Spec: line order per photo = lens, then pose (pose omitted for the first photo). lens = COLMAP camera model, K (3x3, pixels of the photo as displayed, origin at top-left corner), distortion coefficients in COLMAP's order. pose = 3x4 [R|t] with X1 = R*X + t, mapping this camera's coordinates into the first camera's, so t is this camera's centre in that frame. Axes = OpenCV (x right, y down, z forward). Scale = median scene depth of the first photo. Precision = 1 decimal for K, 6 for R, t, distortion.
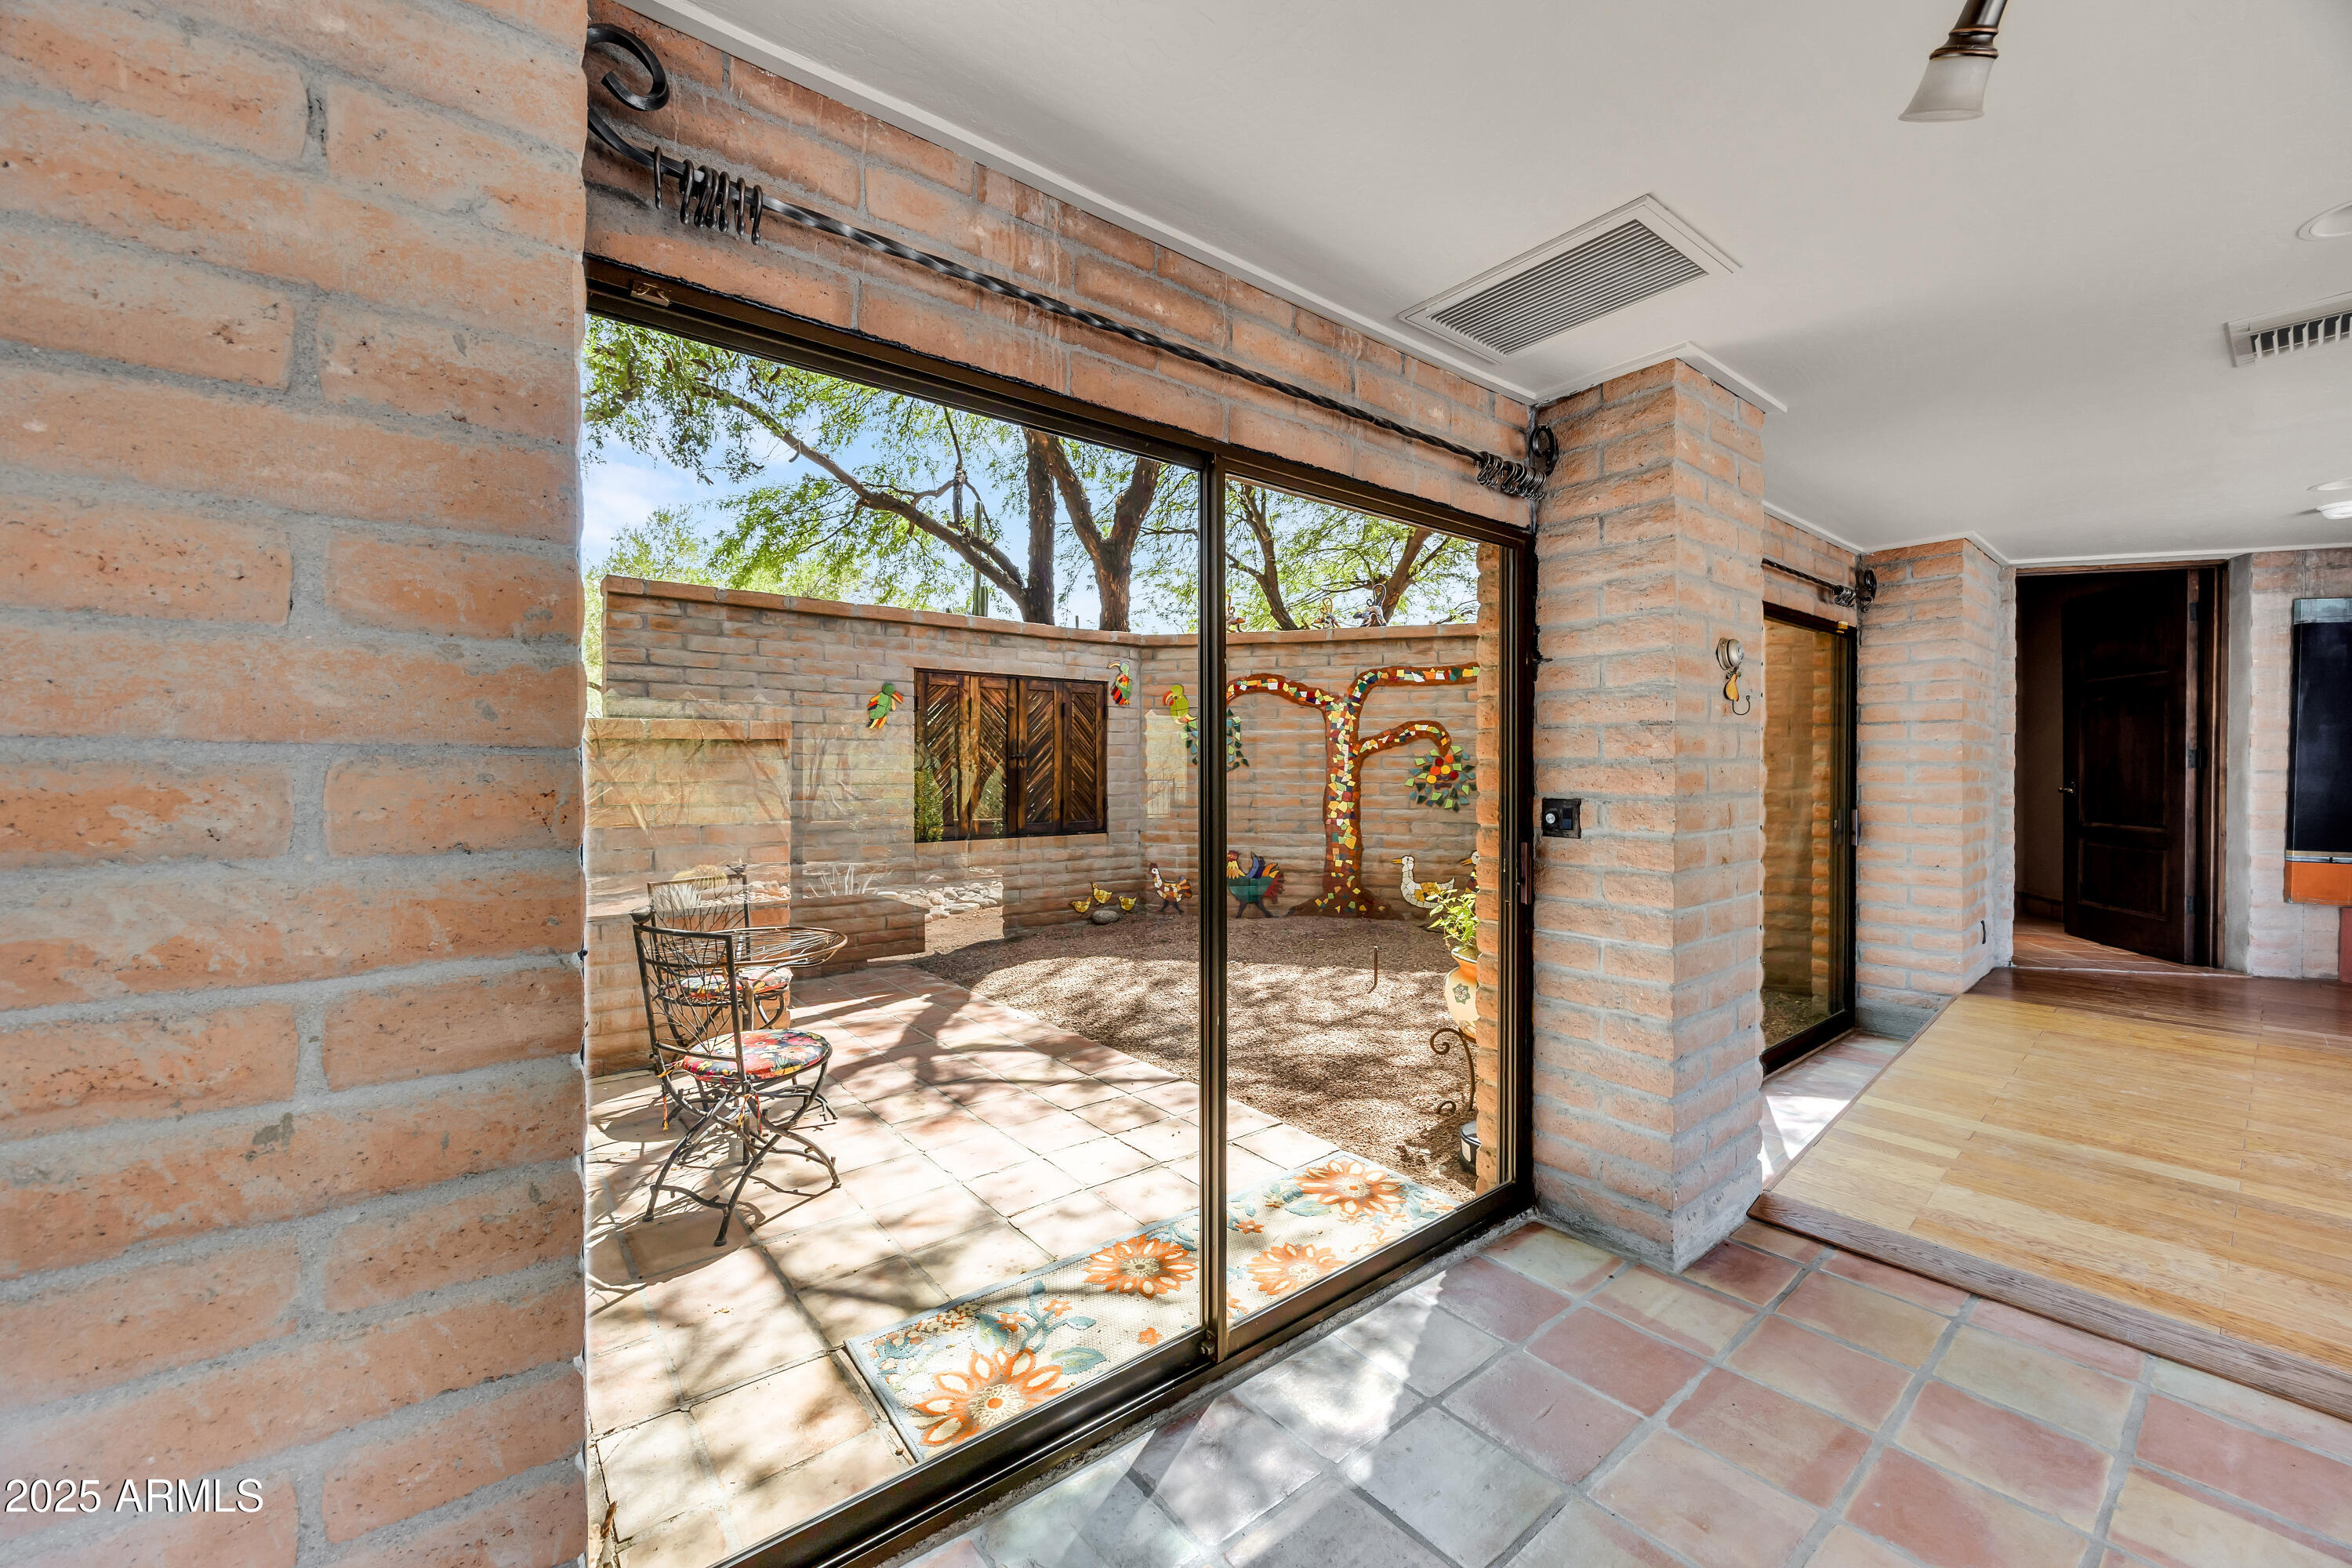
lens RADIAL K [[901.9, 0, 1157.5], [0, 901.9, 767.0], [0, 0, 1]] dist [0.002304, -0.000106]
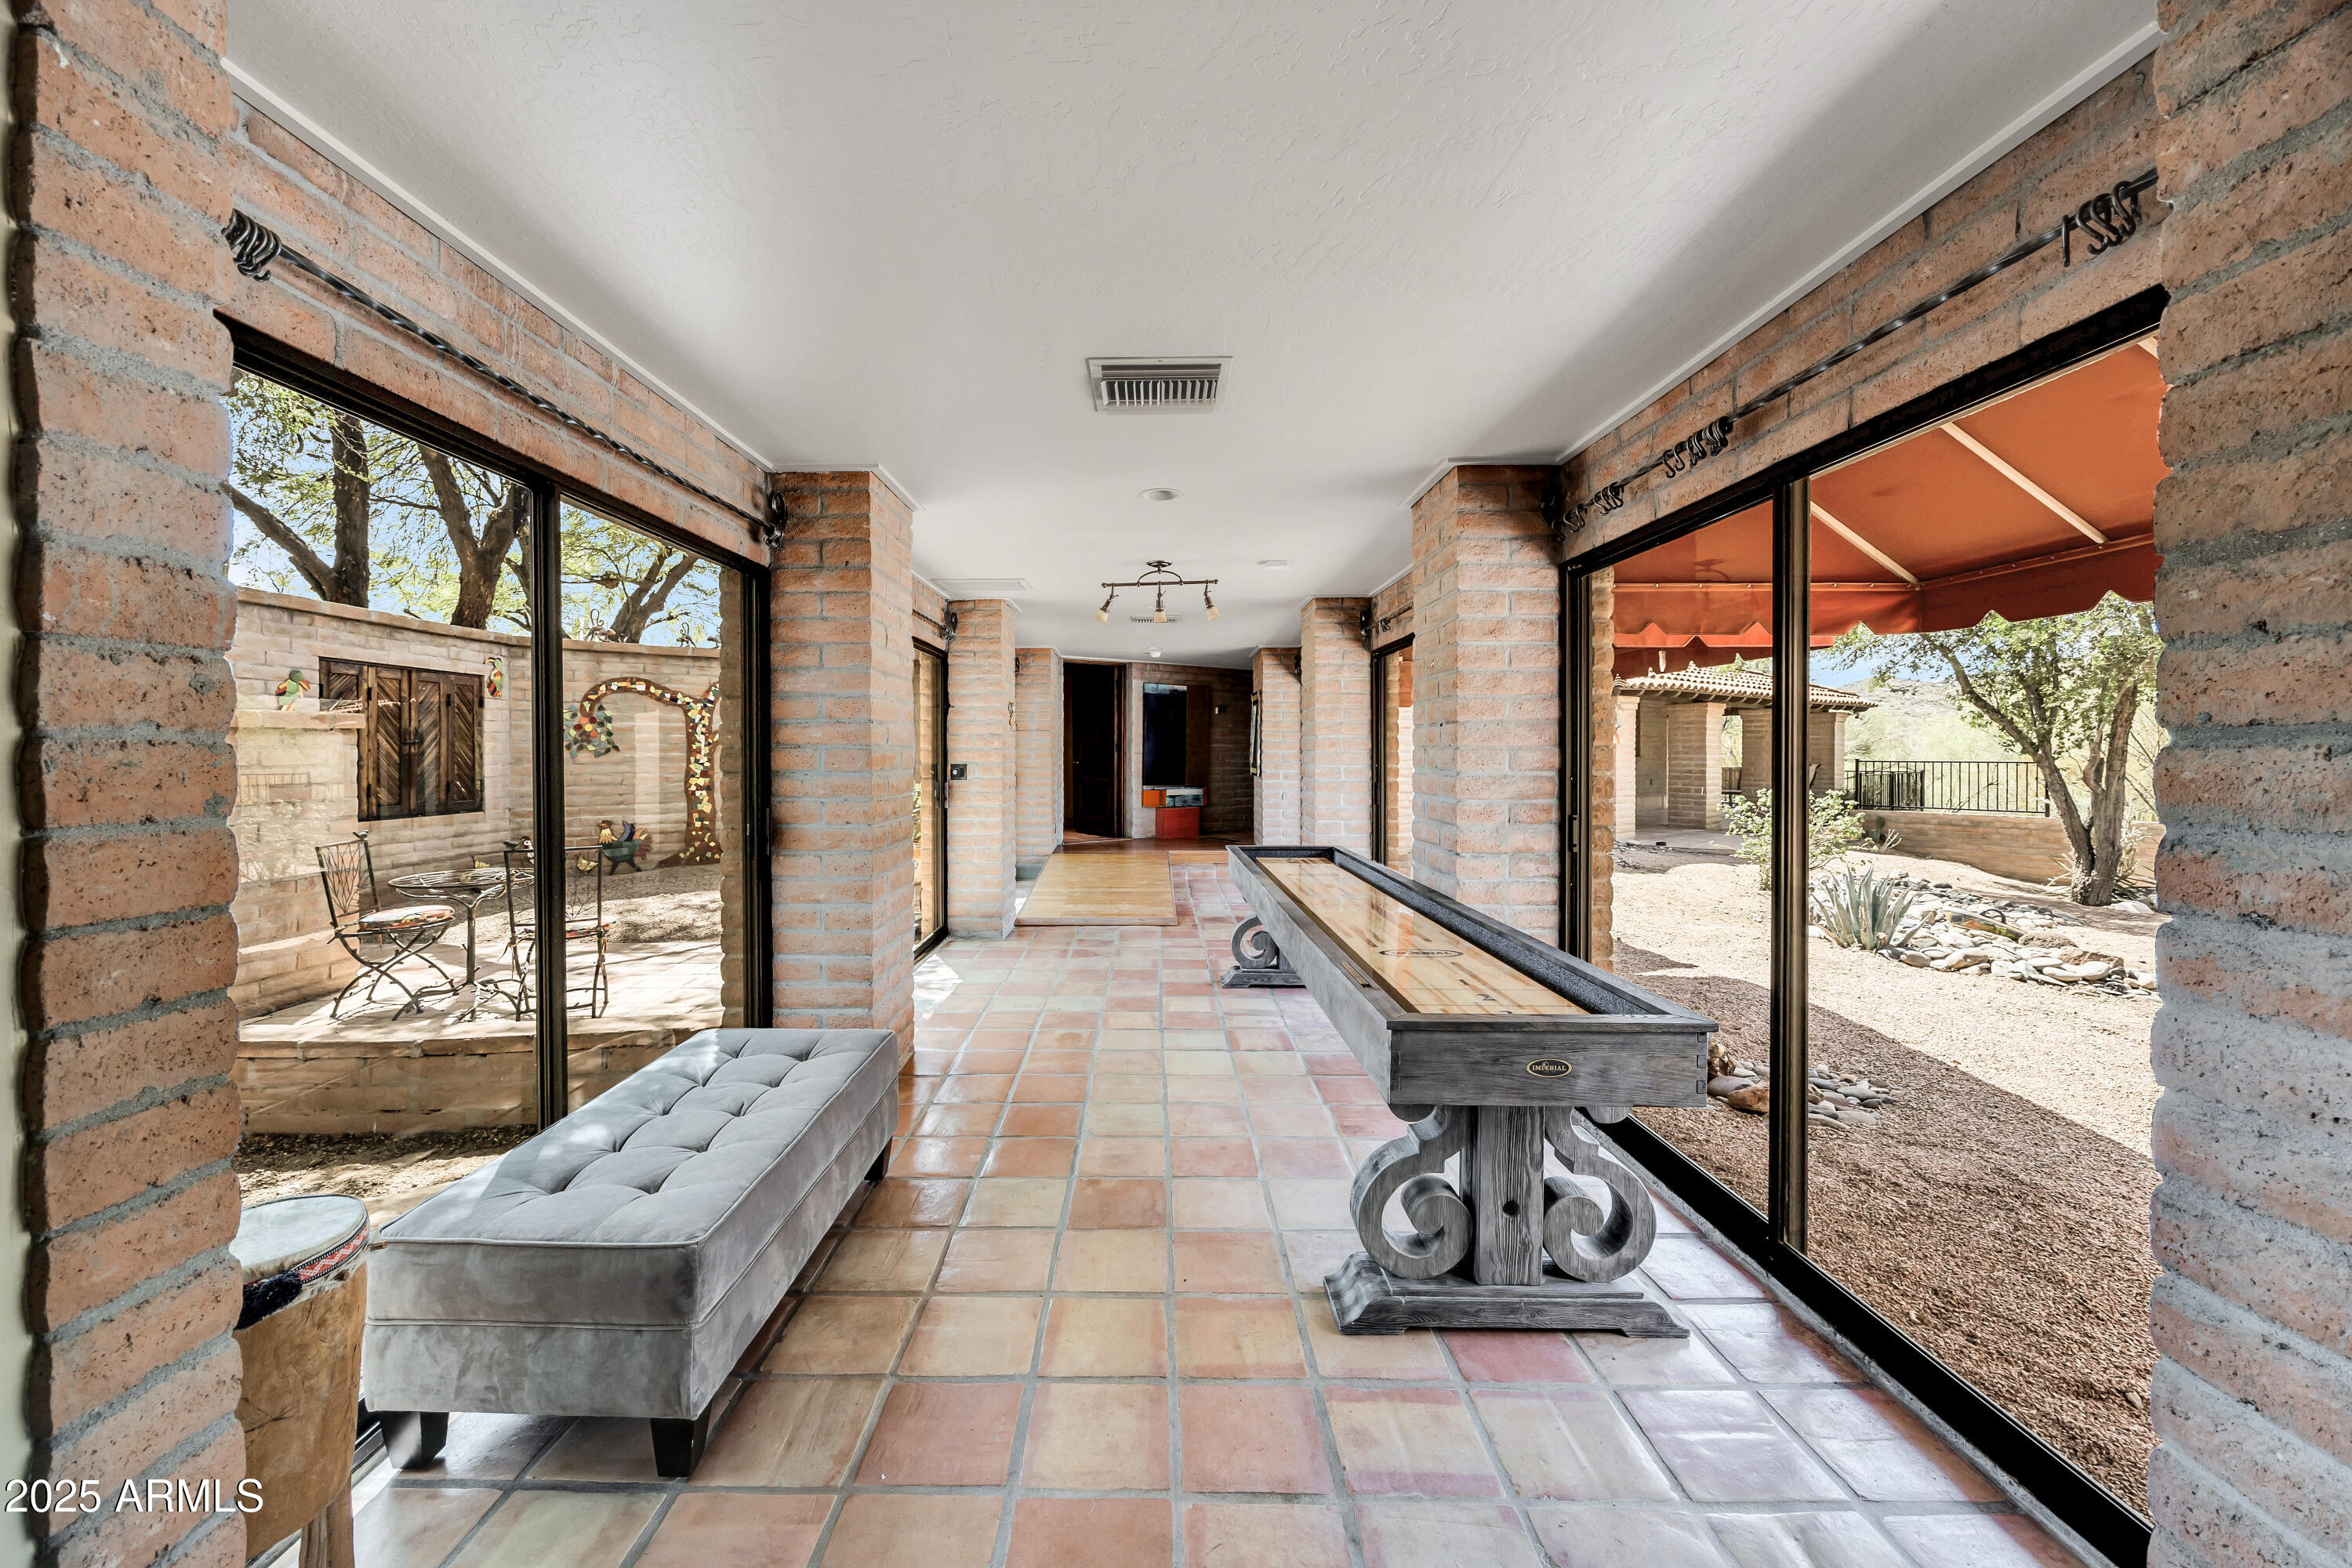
lens RADIAL K [[901.9, 0, 1157.5], [0, 901.9, 767.0], [0, 0, 1]] dist [0.002304, -0.000106]
pose [[0.611137, -0.013870, 0.791403, -0.442277], [0.001372, 0.999864, 0.016465, 0.001339], [-0.791524, -0.008977, 0.611073, -0.352092]]
